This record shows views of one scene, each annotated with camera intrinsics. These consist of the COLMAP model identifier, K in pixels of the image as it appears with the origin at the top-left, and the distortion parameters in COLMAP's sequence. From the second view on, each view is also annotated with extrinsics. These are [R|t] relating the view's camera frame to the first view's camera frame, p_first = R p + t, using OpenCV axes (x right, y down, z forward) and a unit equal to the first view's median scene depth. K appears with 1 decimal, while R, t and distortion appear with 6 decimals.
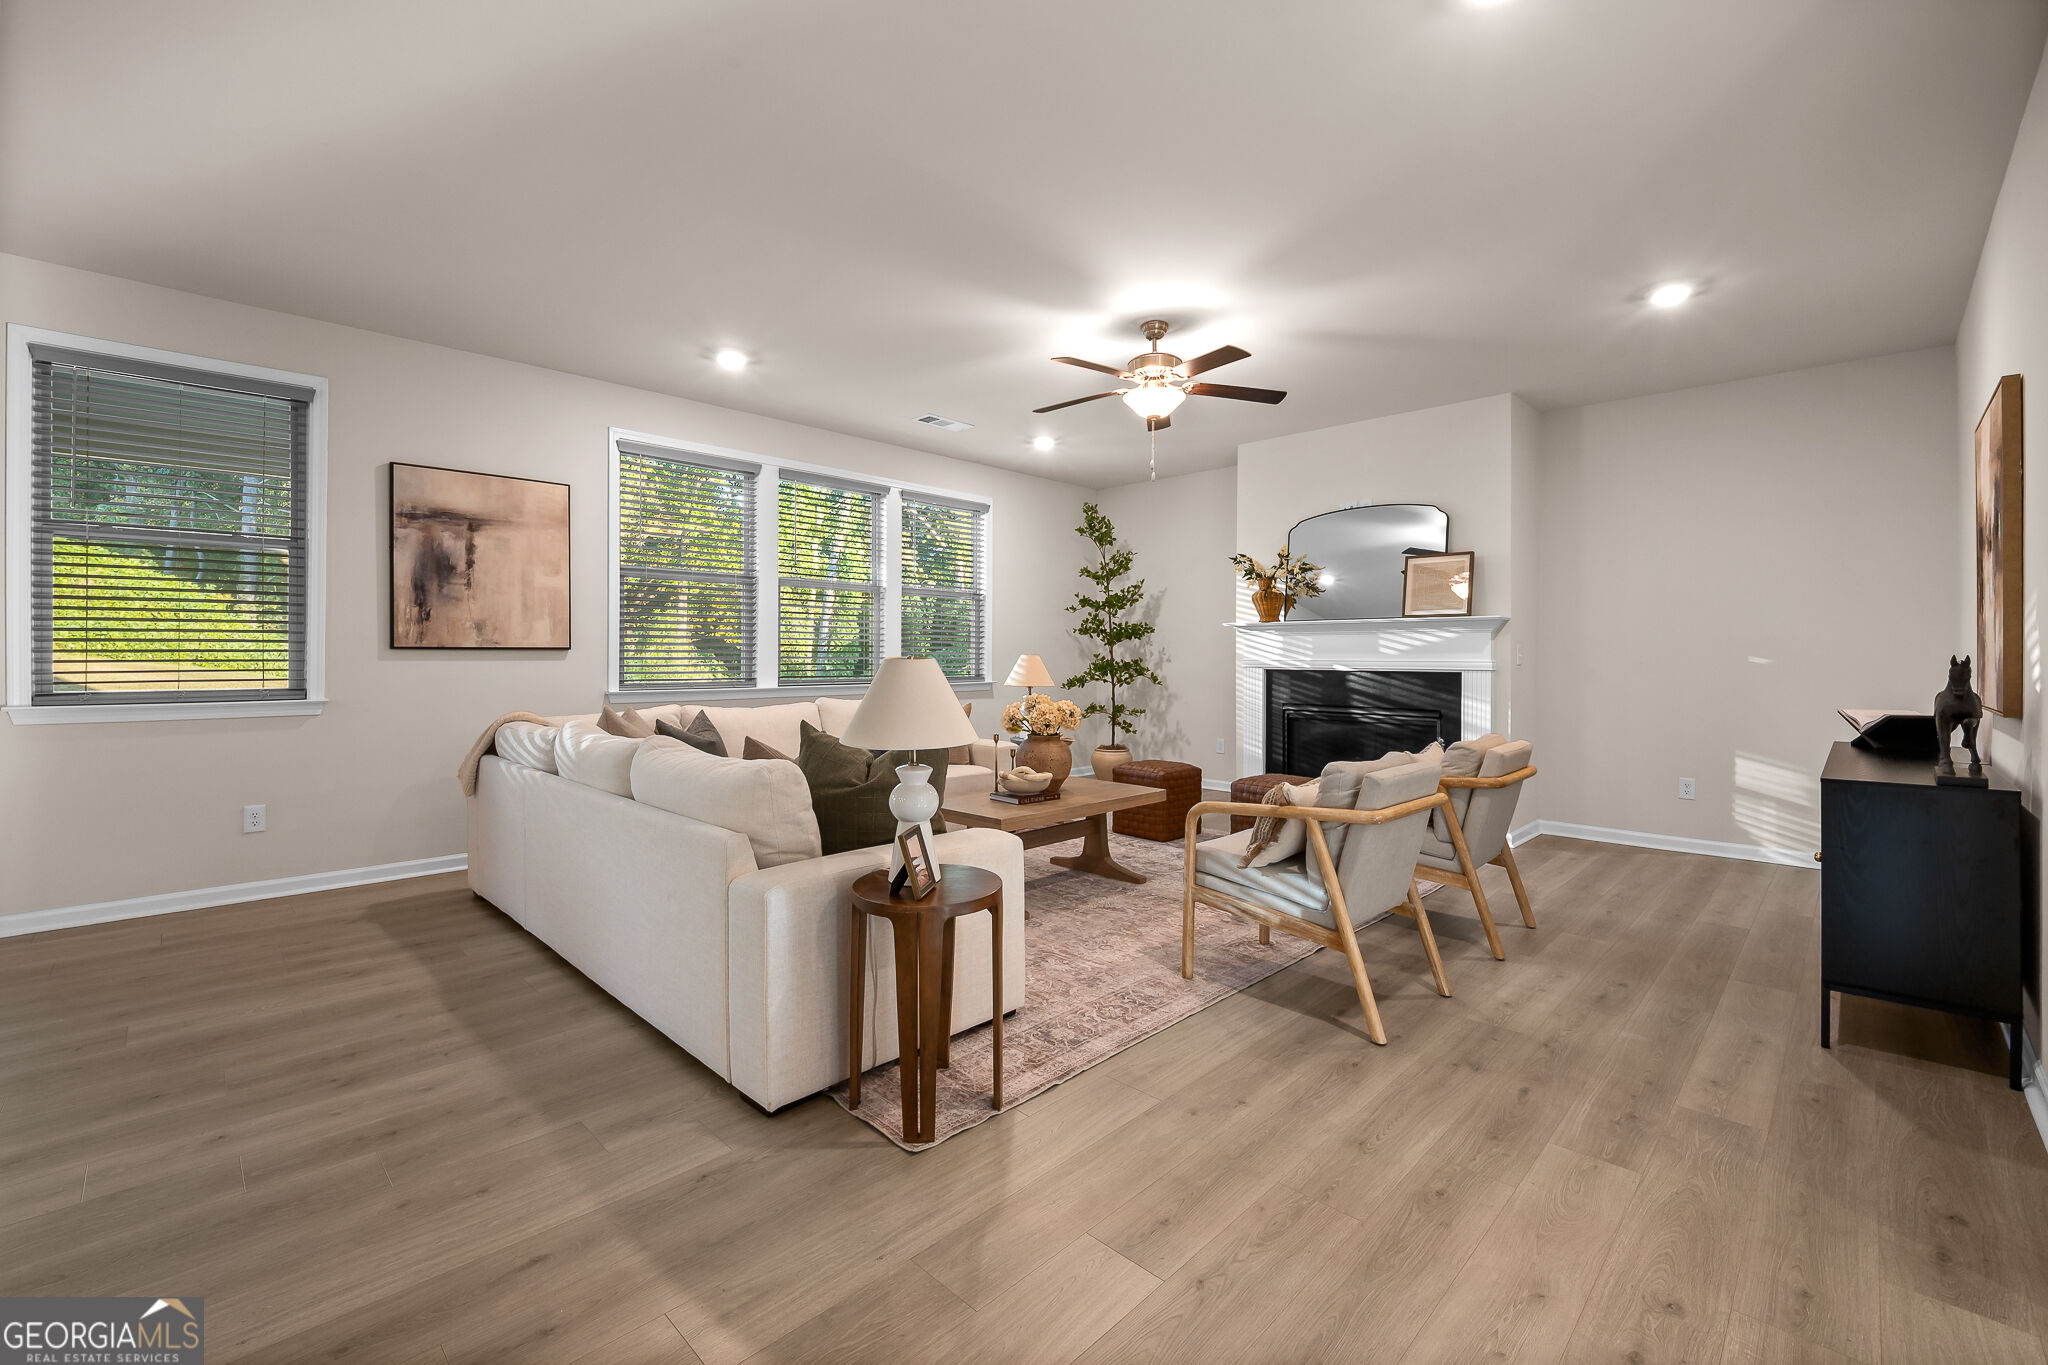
lens RADIAL K [[864.1, 0, 1023.6], [0, 864.1, 673.9], [0, 0, 1]] dist [0.007880, -0.000452]
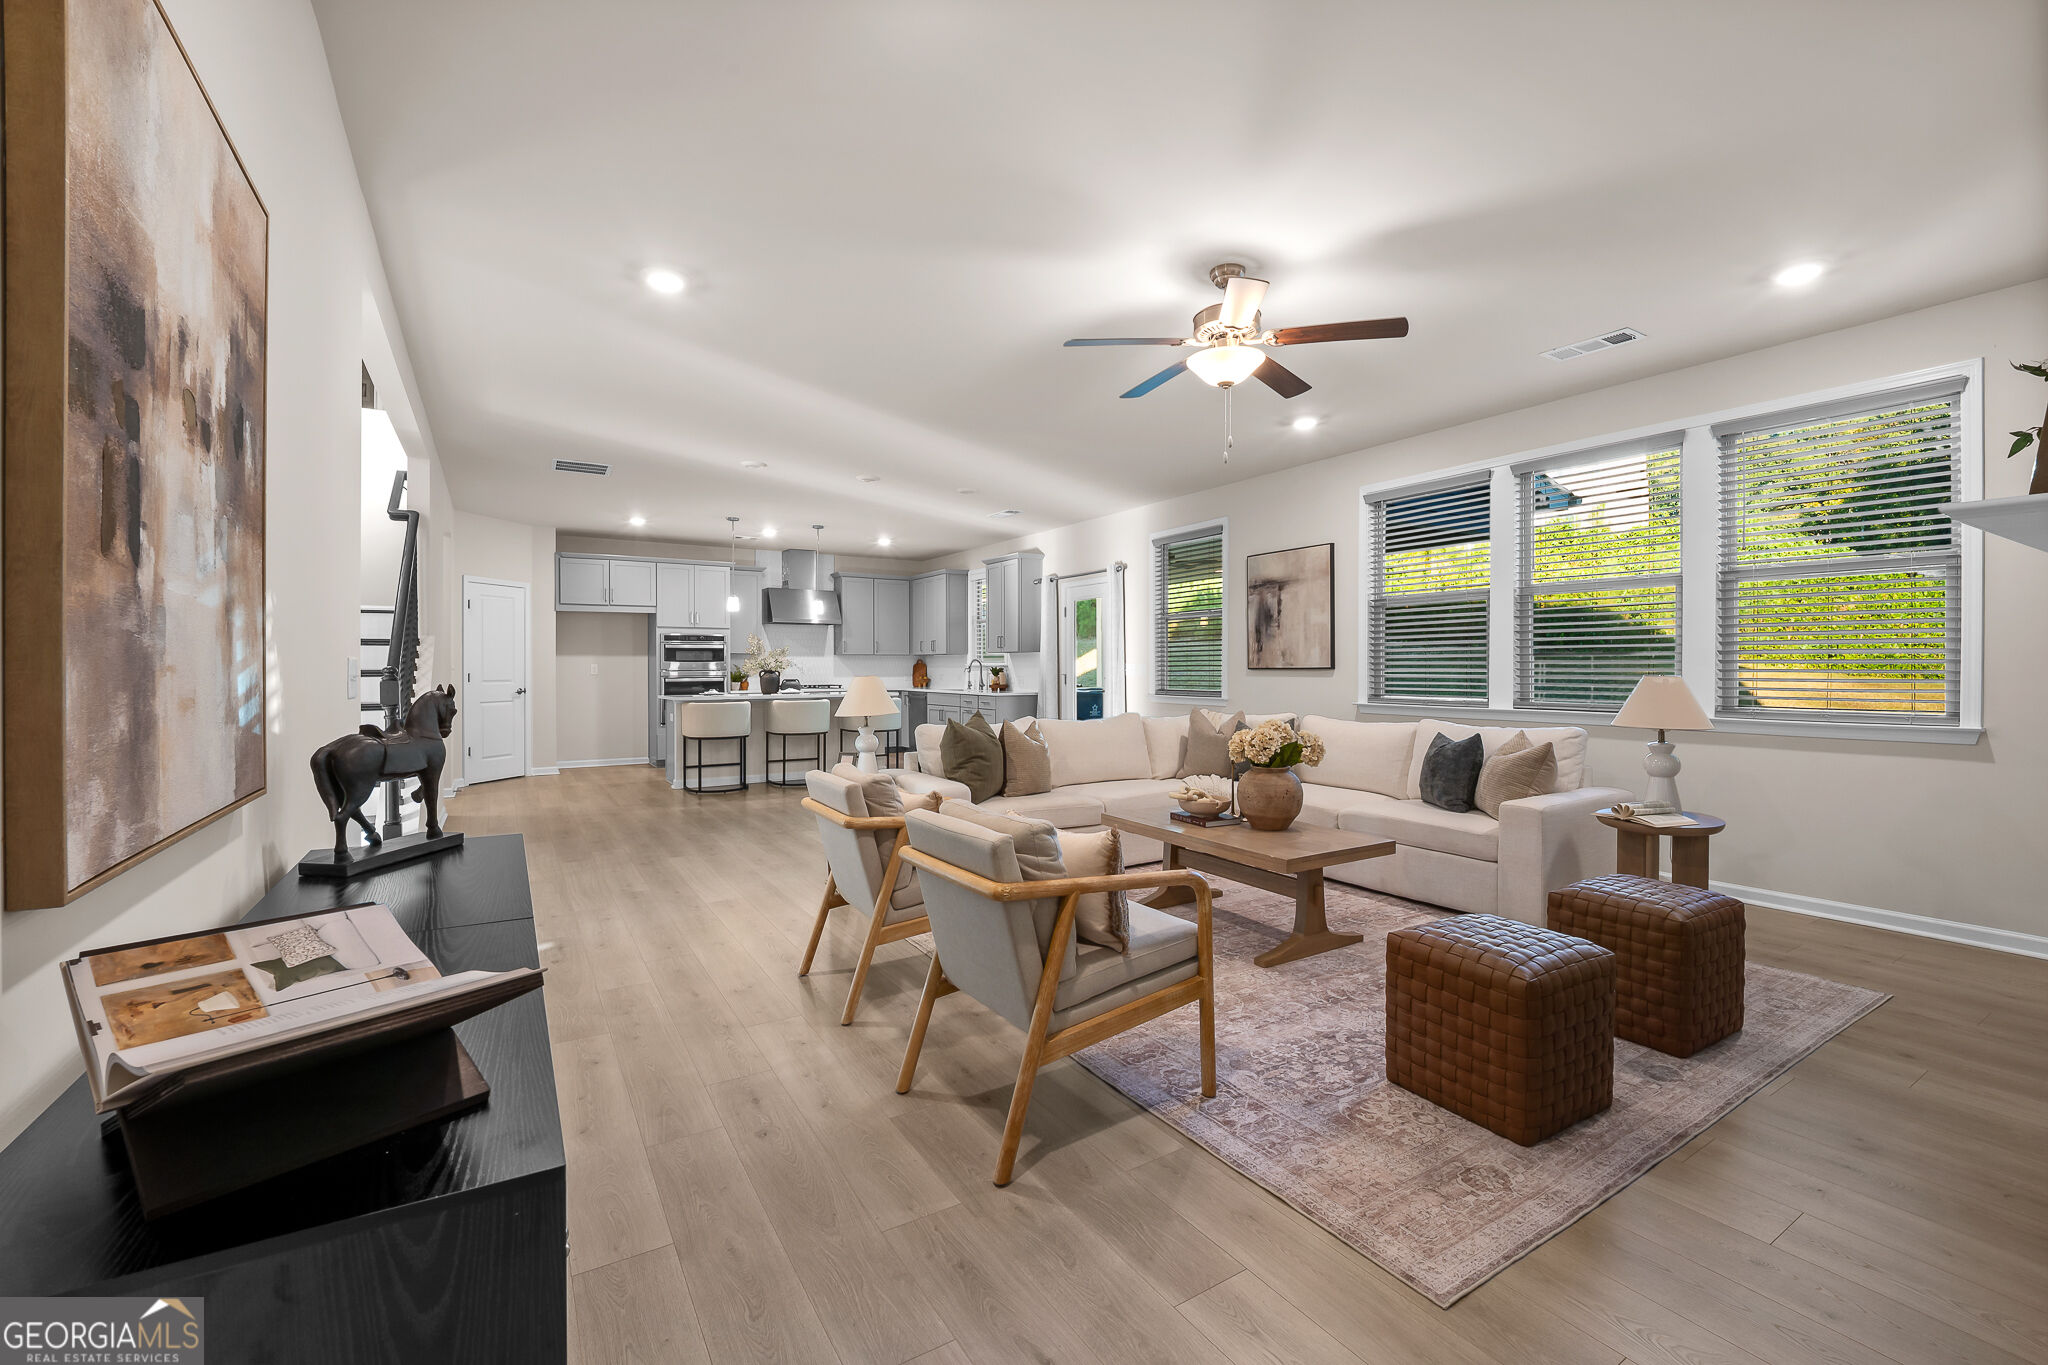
lens RADIAL K [[864.1, 0, 1028.4], [0, 864.1, 676.1], [0, 0, 1]] dist [0.007880, -0.000452]
pose [[-0.248739, 0.001923, -0.968569, 1.109197], [-0.023588, 0.999689, 0.008042, -0.022428], [0.968283, 0.024847, -0.248616, 1.156083]]
